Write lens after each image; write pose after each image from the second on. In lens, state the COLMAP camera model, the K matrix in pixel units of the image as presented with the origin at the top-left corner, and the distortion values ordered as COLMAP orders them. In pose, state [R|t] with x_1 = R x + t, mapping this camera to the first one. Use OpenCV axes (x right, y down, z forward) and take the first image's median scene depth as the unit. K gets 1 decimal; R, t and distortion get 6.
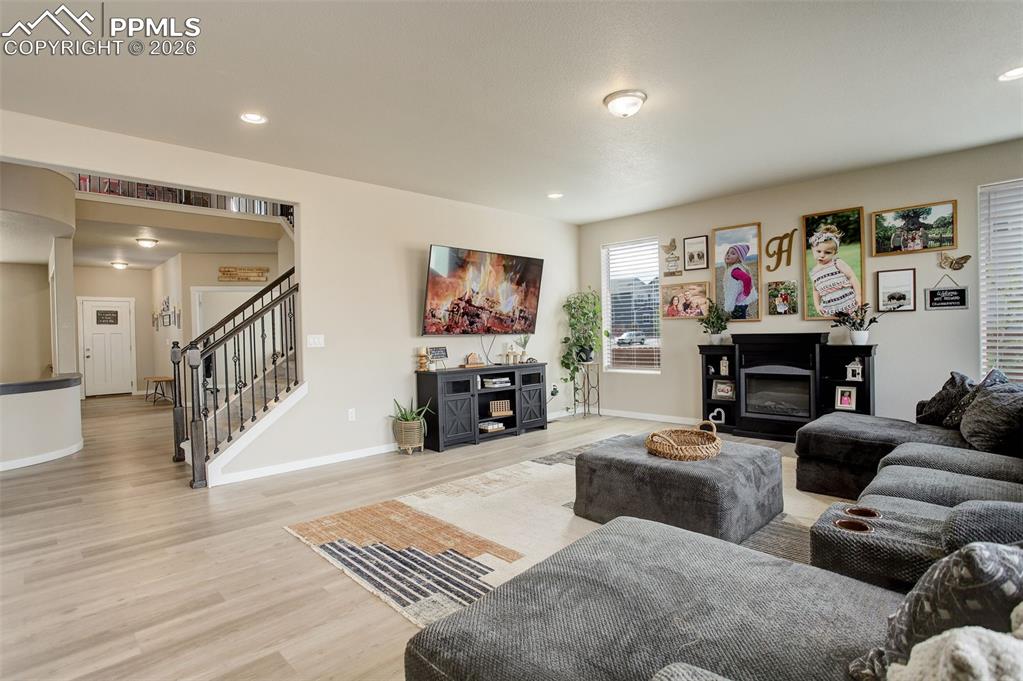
lens RADIAL K [[500.5, 0, 505.0], [0, 500.5, 339.8], [0, 0, 1]] dist [-0.074282, 0.031732]
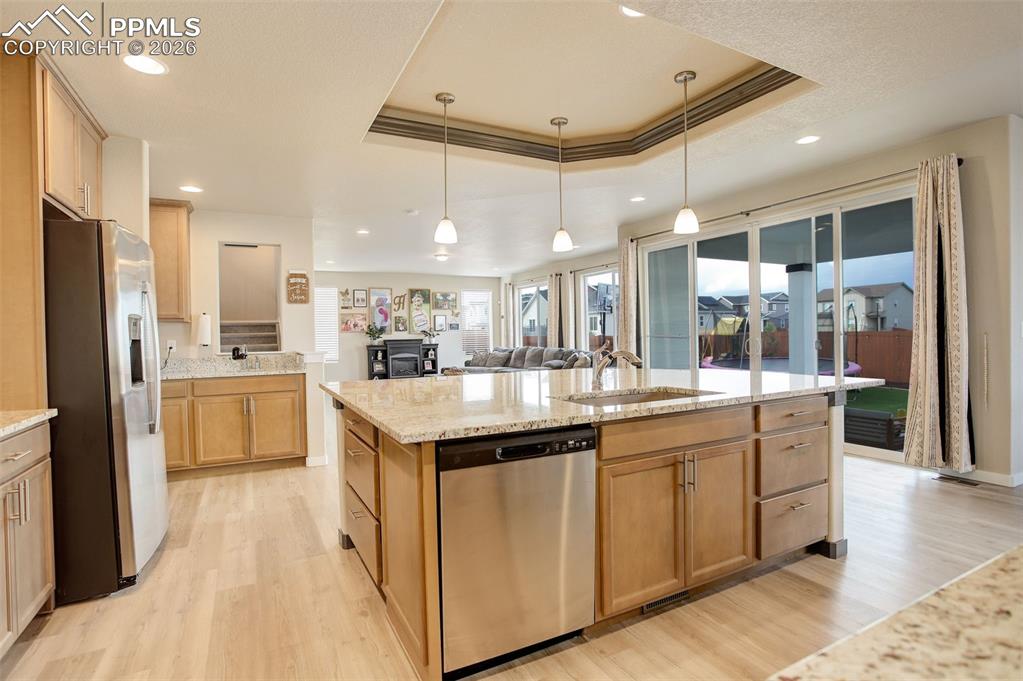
lens RADIAL K [[500.5, 0, 505.0], [0, 500.5, 339.8], [0, 0, 1]] dist [-0.074282, 0.031732]
pose [[0.300927, 0.009134, 0.953604, -1.590384], [0.025998, 0.999504, -0.017778, 0.044177], [-0.953293, 0.030141, 0.300540, -0.146516]]
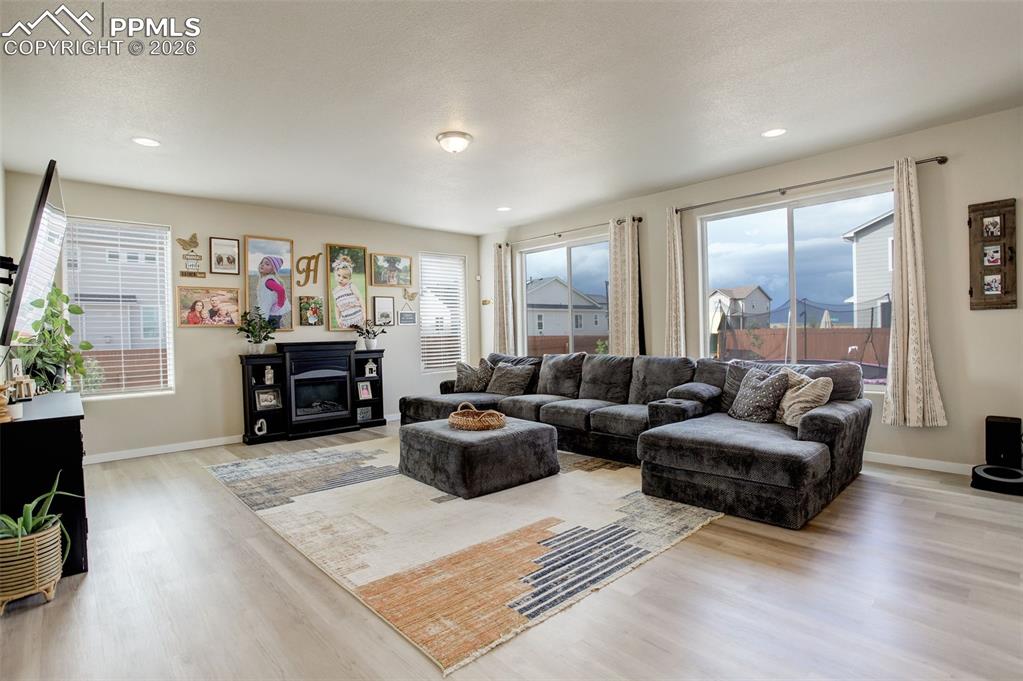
lens RADIAL K [[500.5, 0, 505.0], [0, 500.5, 339.8], [0, 0, 1]] dist [-0.074282, 0.031732]
pose [[0.043759, 0.006889, 0.999018, -0.611434], [0.035237, 0.999343, -0.008435, 0.007629], [-0.998420, 0.035572, 0.043488, 0.547238]]
